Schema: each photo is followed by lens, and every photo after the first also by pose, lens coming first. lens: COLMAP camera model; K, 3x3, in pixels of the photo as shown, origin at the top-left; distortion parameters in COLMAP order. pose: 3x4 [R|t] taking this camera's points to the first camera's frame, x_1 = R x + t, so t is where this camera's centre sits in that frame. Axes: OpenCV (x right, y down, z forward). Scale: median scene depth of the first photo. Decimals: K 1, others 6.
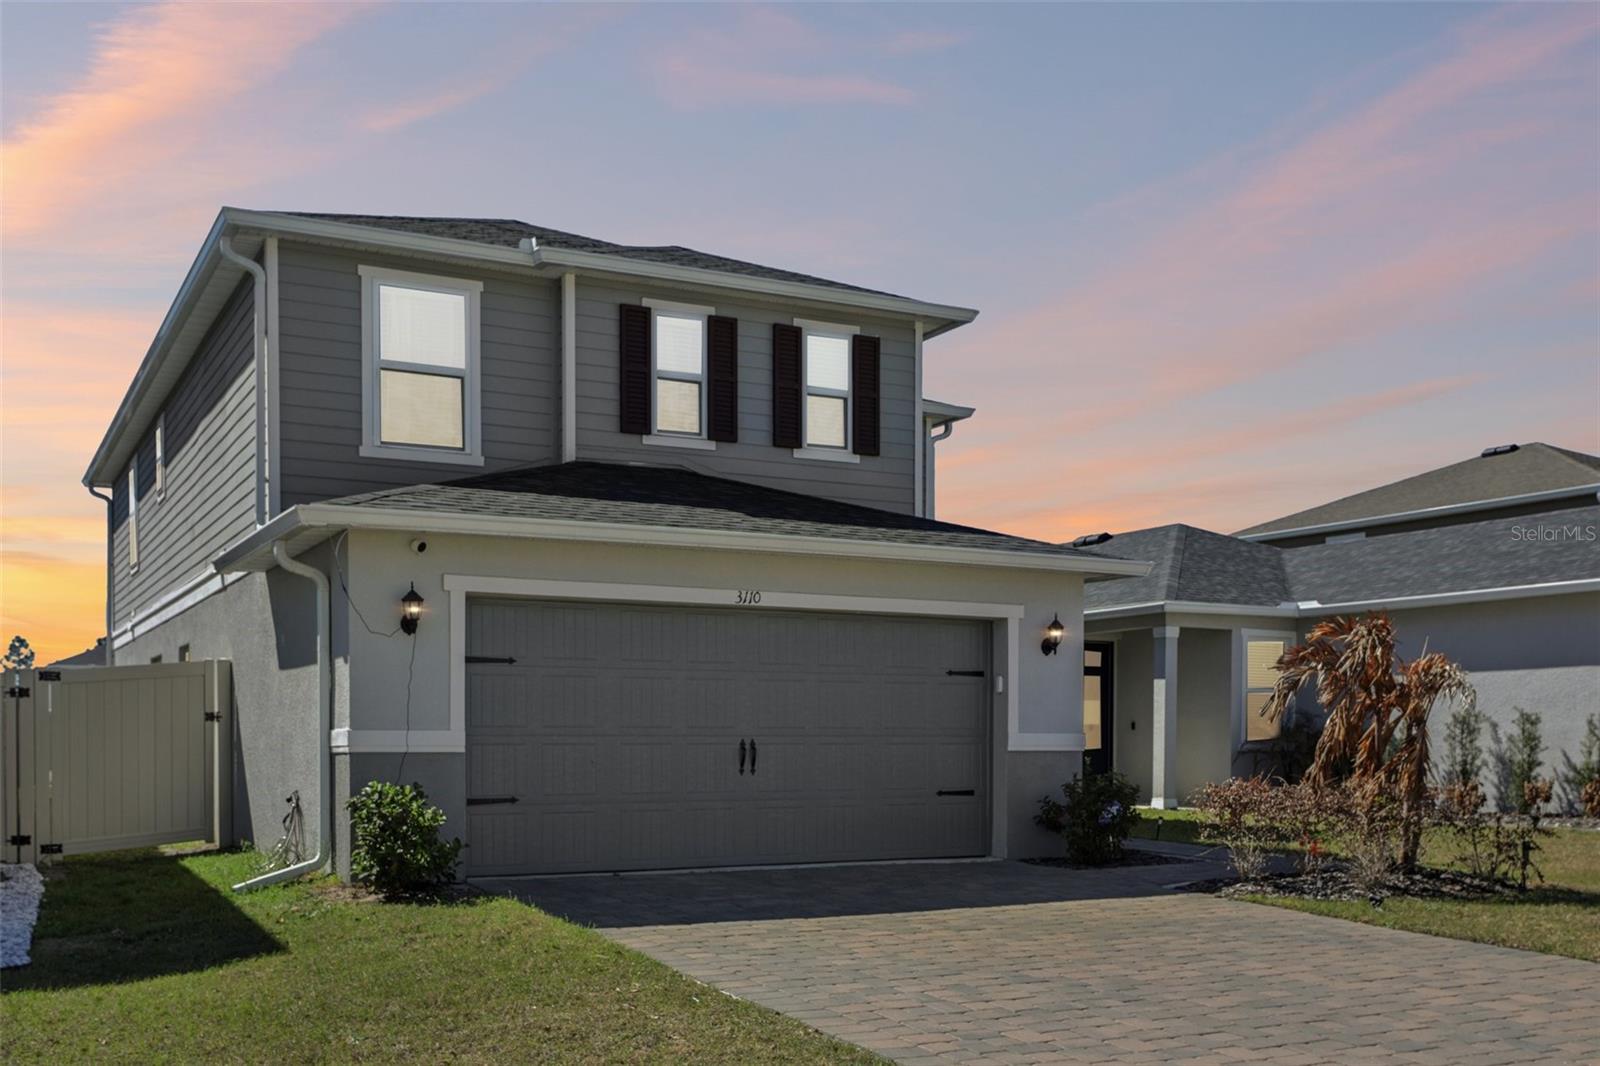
lens RADIAL K [[1607.3, 0, 800.4], [0, 1607.3, 531.6], [0, 0, 1]] dist [-0.018061, 0.000000]
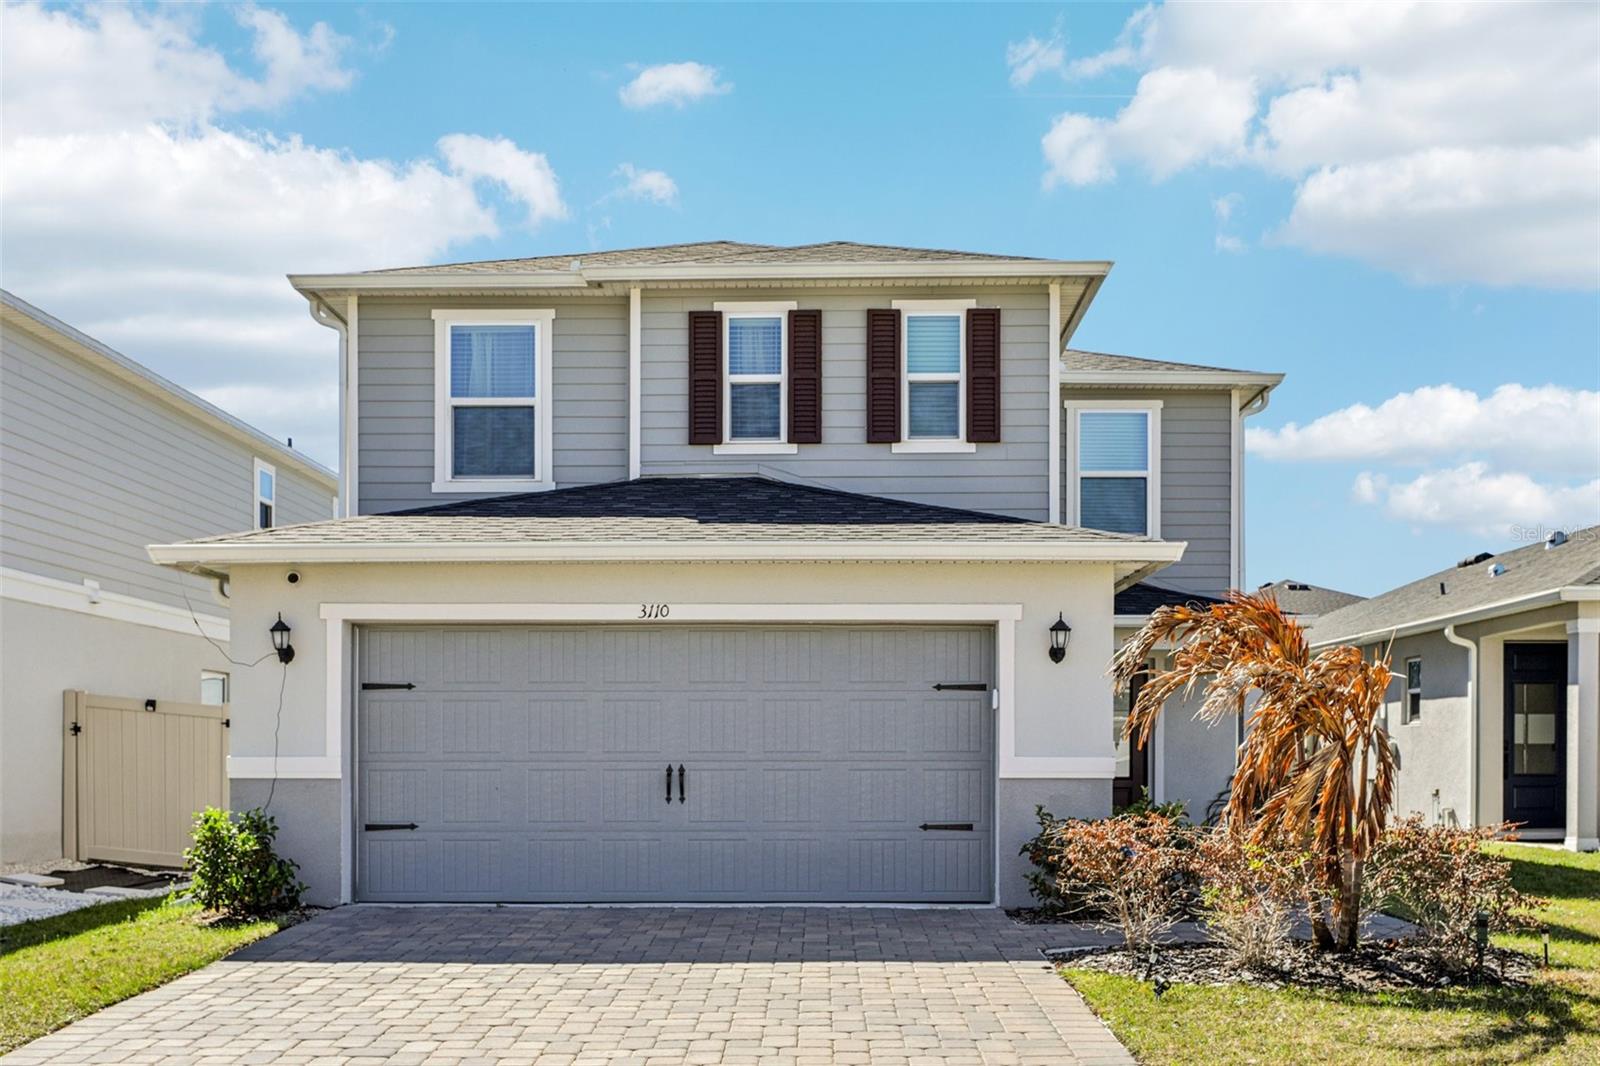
lens RADIAL K [[1607.3, 0, 800.1], [0, 1607.3, 535.9], [0, 0, 1]] dist [-0.018061, 0.000000]
pose [[0.874119, -0.069329, -0.480738, 0.438211], [0.063589, 0.997576, -0.028242, 0.026047], [0.481531, -0.005883, 0.876409, 0.205481]]
